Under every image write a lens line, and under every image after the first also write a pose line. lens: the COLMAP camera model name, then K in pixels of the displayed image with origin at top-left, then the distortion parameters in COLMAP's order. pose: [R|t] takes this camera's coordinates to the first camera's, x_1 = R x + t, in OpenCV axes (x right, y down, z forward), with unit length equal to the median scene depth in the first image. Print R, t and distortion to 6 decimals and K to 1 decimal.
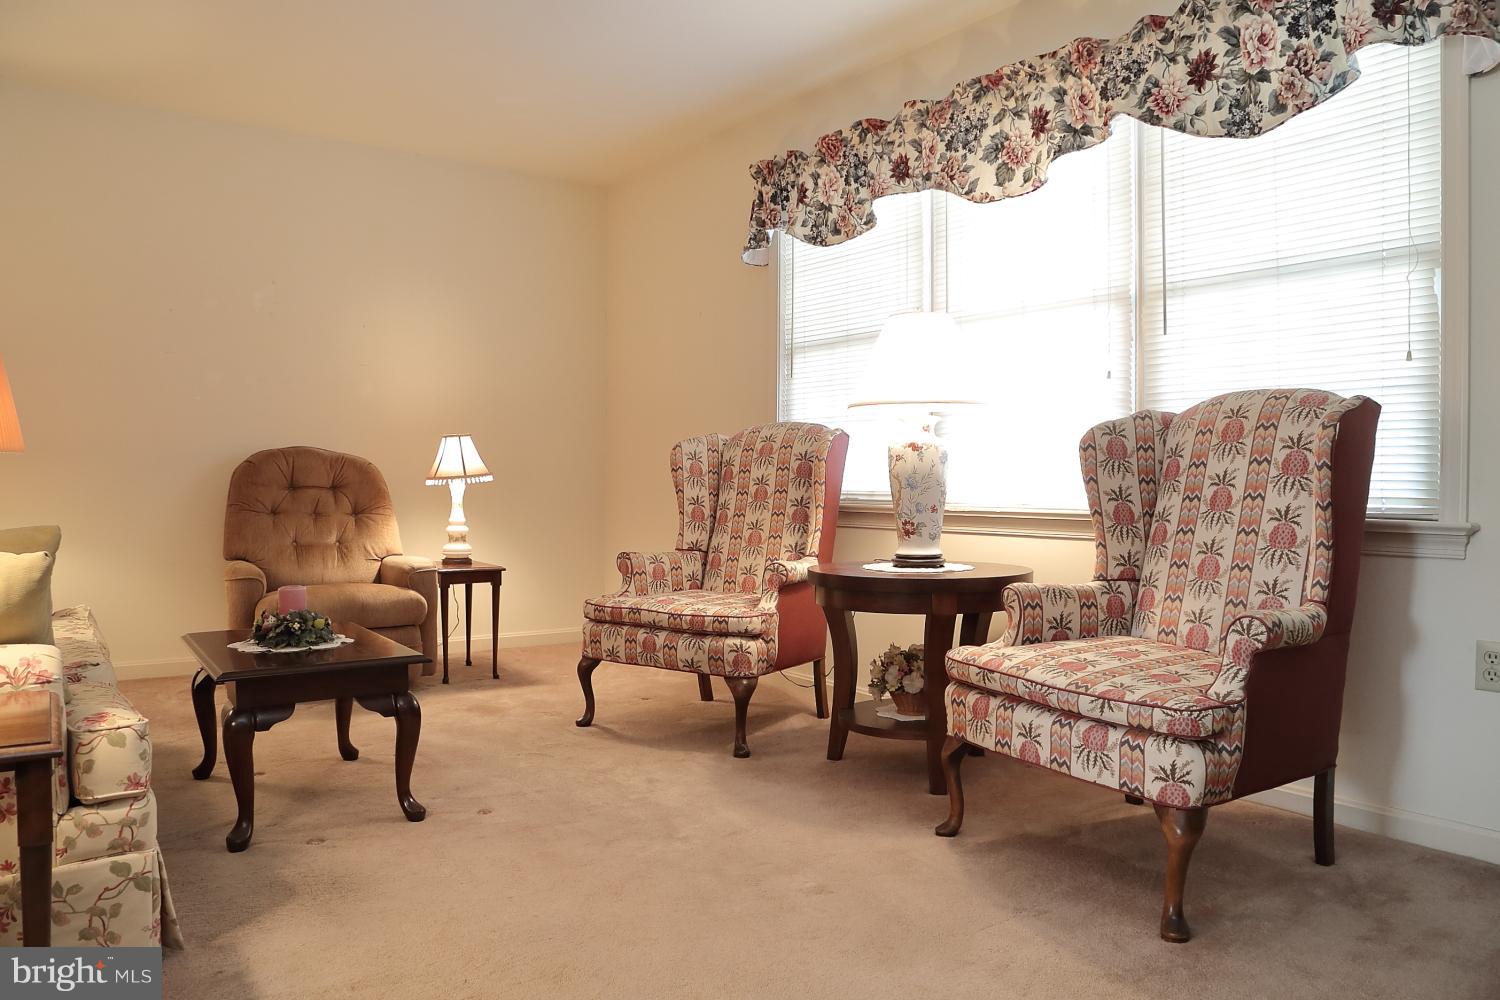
lens RADIAL K [[1073.3, 0, 764.6], [0, 1073.3, 491.0], [0, 0, 1]] dist [-0.073820, 0.035978]
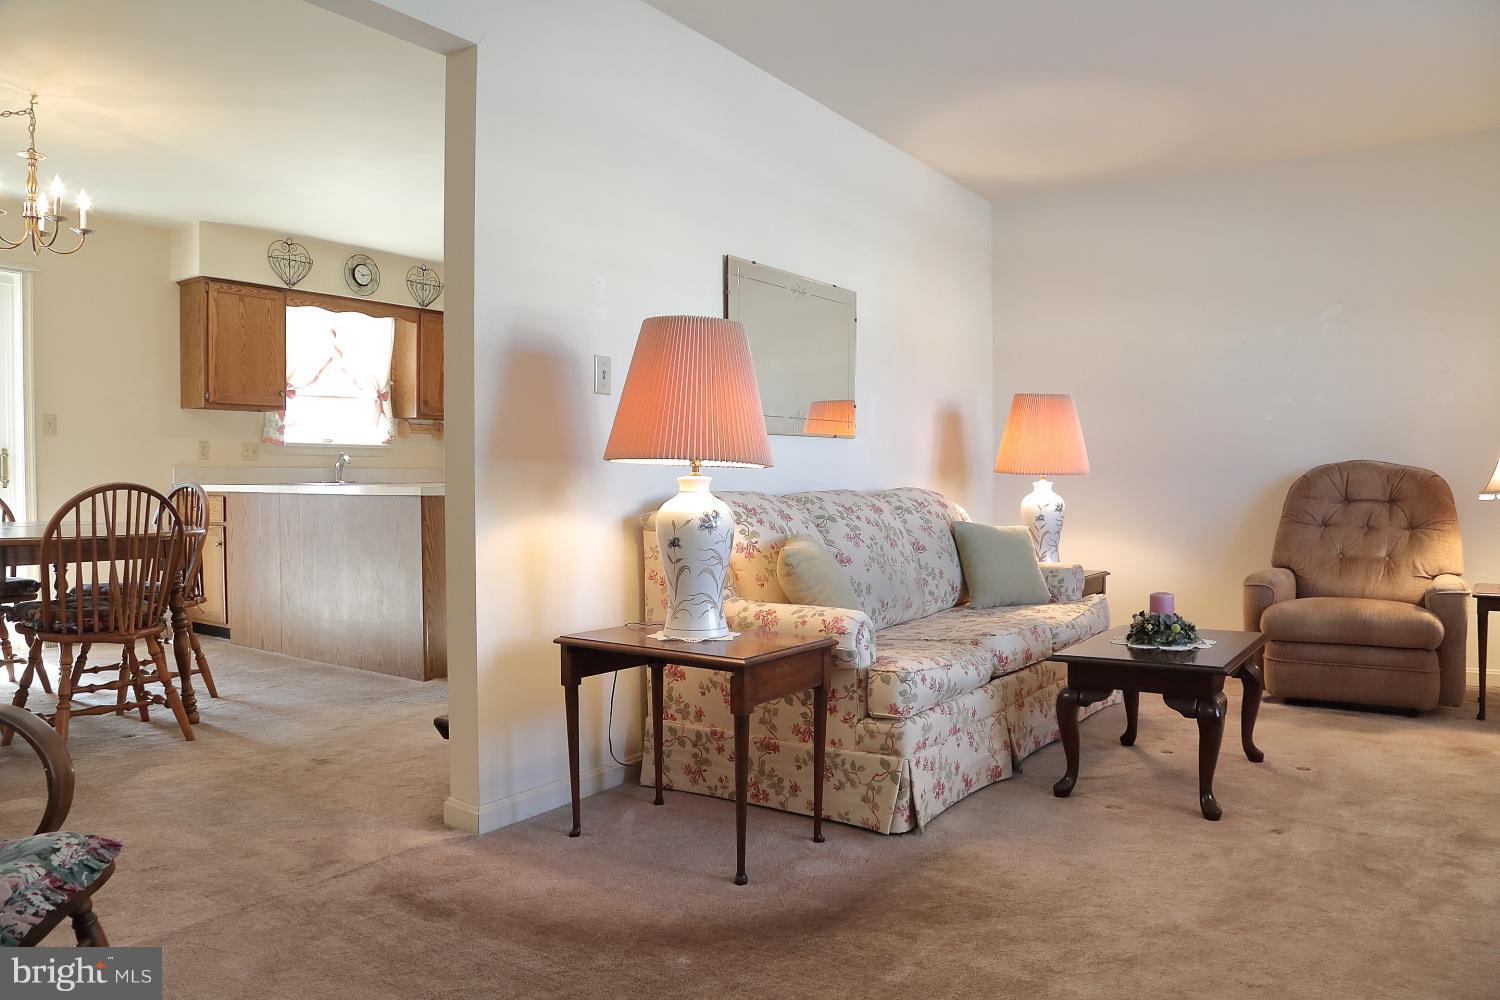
lens RADIAL K [[1073.3, 0, 758.7], [0, 1073.3, 494.2], [0, 0, 1]] dist [-0.073820, 0.035978]
pose [[0.348242, 0.007355, -0.937376, 0.327498], [-0.001155, 0.999972, 0.007417, -0.017505], [0.937404, -0.001500, 0.348240, 0.122572]]
